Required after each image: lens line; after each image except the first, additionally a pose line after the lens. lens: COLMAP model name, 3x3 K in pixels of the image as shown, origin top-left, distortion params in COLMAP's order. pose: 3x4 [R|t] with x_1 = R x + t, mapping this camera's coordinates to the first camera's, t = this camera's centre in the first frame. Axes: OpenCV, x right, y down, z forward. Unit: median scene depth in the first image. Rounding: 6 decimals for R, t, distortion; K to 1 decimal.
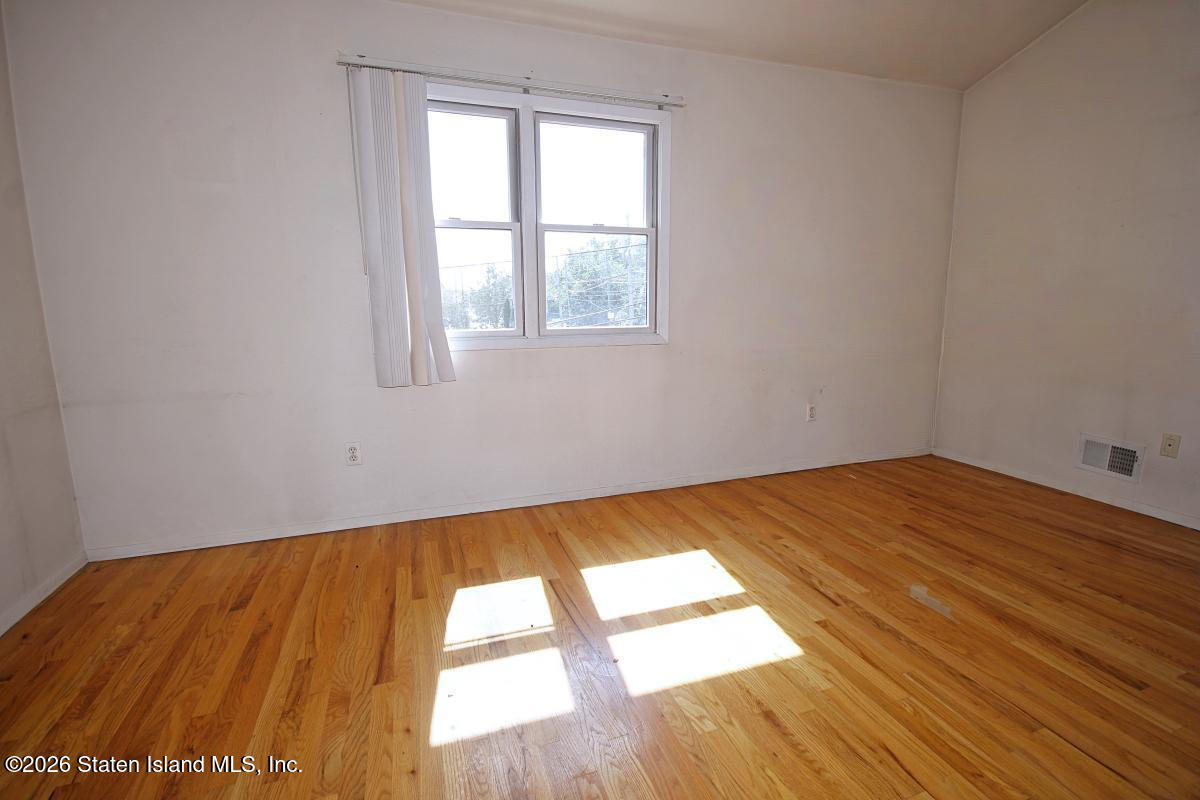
lens RADIAL K [[593.3, 0, 607.4], [0, 593.3, 398.8], [0, 0, 1]] dist [0.000376, 0.001194]
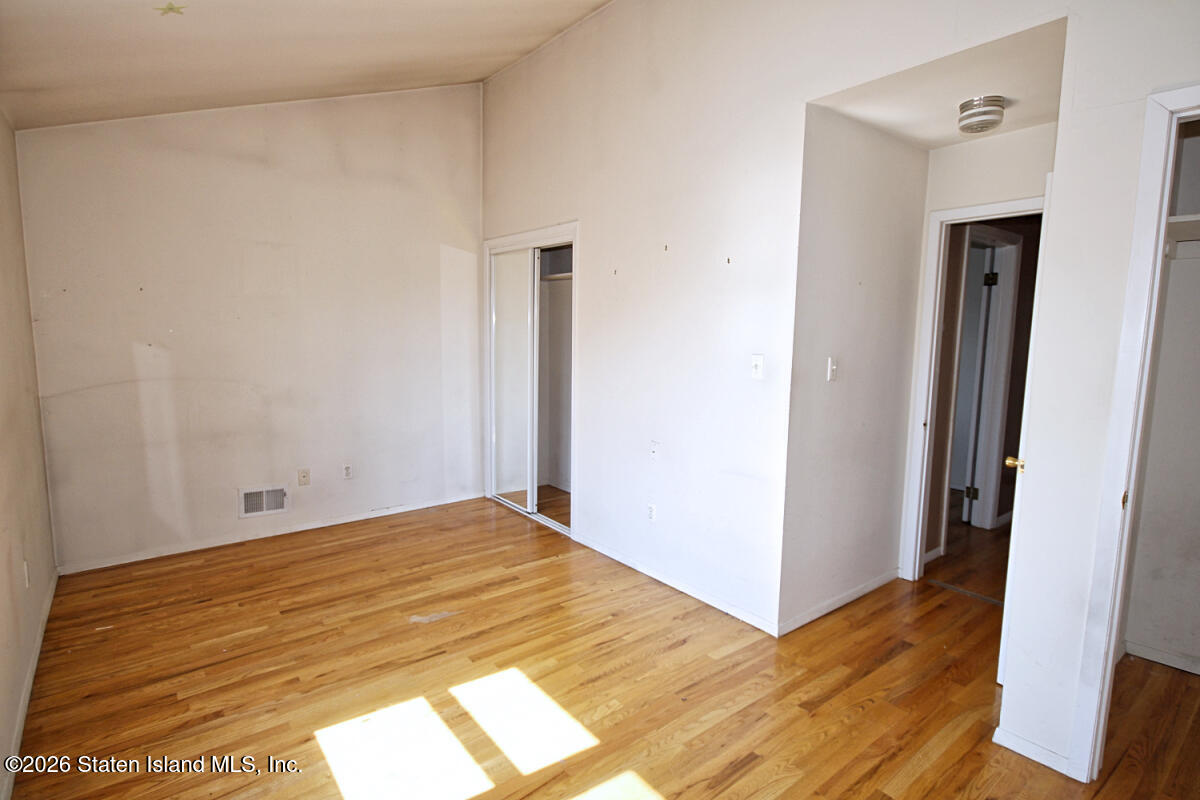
lens RADIAL K [[593.3, 0, 607.4], [0, 593.3, 398.8], [0, 0, 1]] dist [0.000376, 0.001194]
pose [[-0.341157, -0.110901, 0.933441, -0.669119], [0.141210, 0.975701, 0.167532, -0.264729], [-0.929340, 0.188965, -0.317207, 0.796170]]
